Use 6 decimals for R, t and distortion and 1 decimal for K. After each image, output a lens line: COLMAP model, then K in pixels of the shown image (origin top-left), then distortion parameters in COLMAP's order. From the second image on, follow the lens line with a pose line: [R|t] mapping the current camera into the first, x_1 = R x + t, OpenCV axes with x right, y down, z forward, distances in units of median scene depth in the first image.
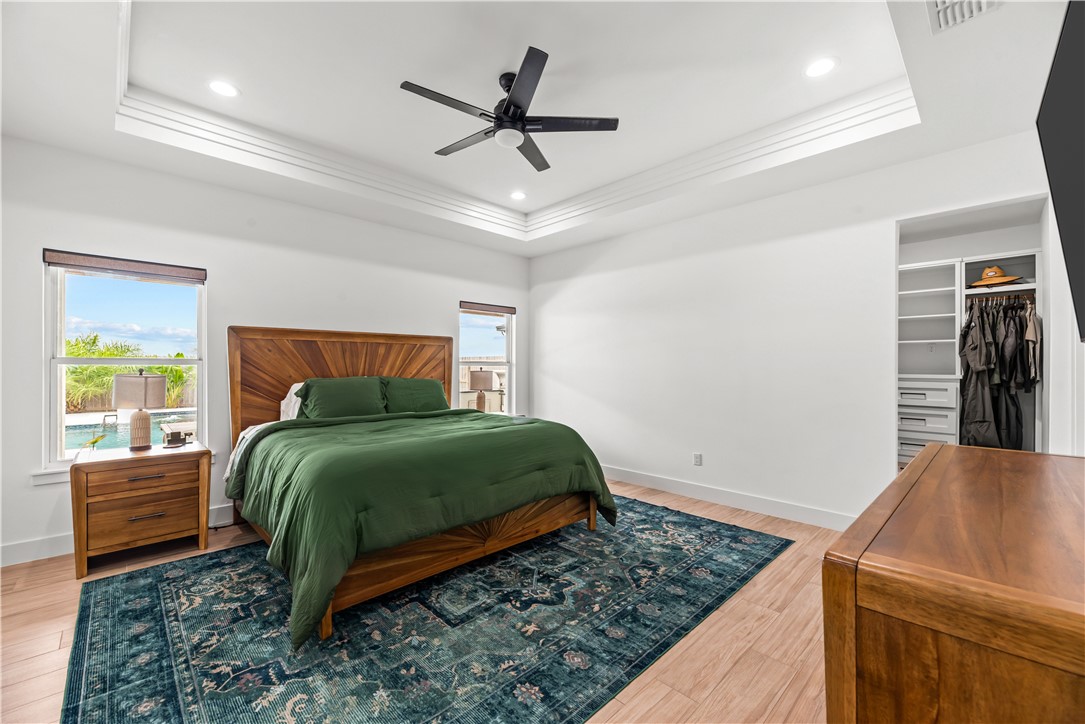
lens RADIAL K [[441.2, 0, 543.3], [0, 441.2, 366.2], [0, 0, 1]] dist [0.001281, -0.000067]
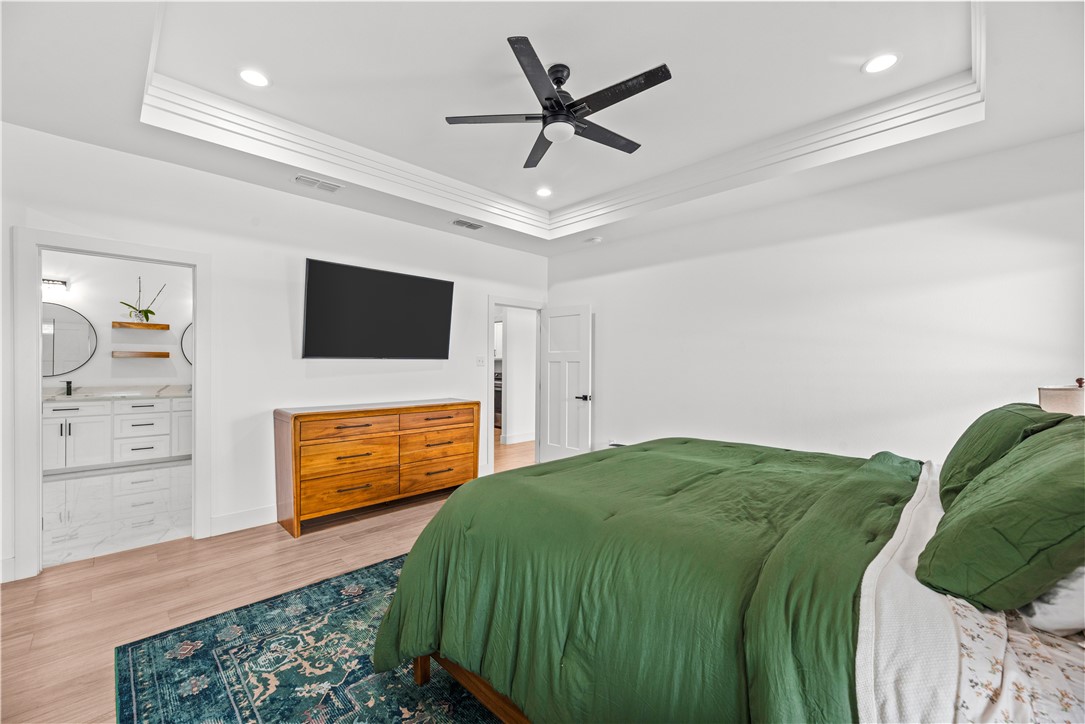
lens RADIAL K [[441.2, 0, 538.0], [0, 441.2, 363.5], [0, 0, 1]] dist [0.001281, -0.000067]
pose [[-0.999922, -0.008319, -0.009317, -0.028991], [-0.008174, 0.999846, -0.015528, -0.007322], [0.009444, -0.015450, -0.999836, 1.952980]]
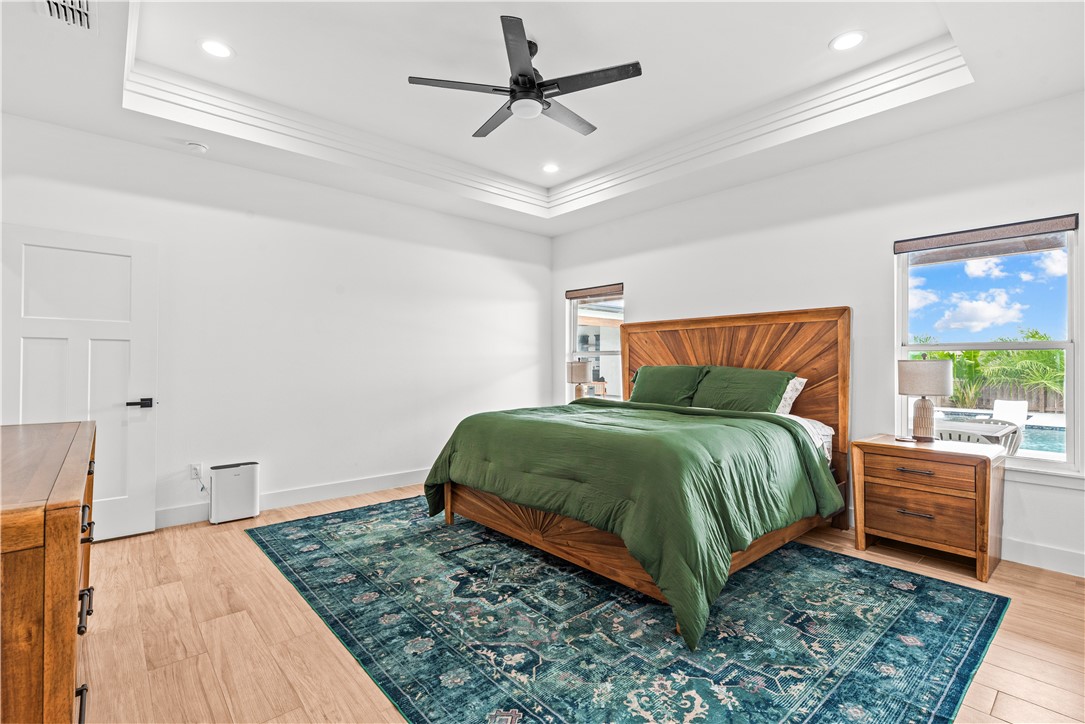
lens RADIAL K [[495.4, 0, 538.7], [0, 495.4, 361.5], [0, 0, 1]] dist [0.005806, 0.000607]
pose [[-0.053084, 0.007498, -0.998562, 0.977242], [0.009925, 0.999926, 0.006981, 0.007131], [0.998541, -0.009540, -0.053155, 1.076594]]
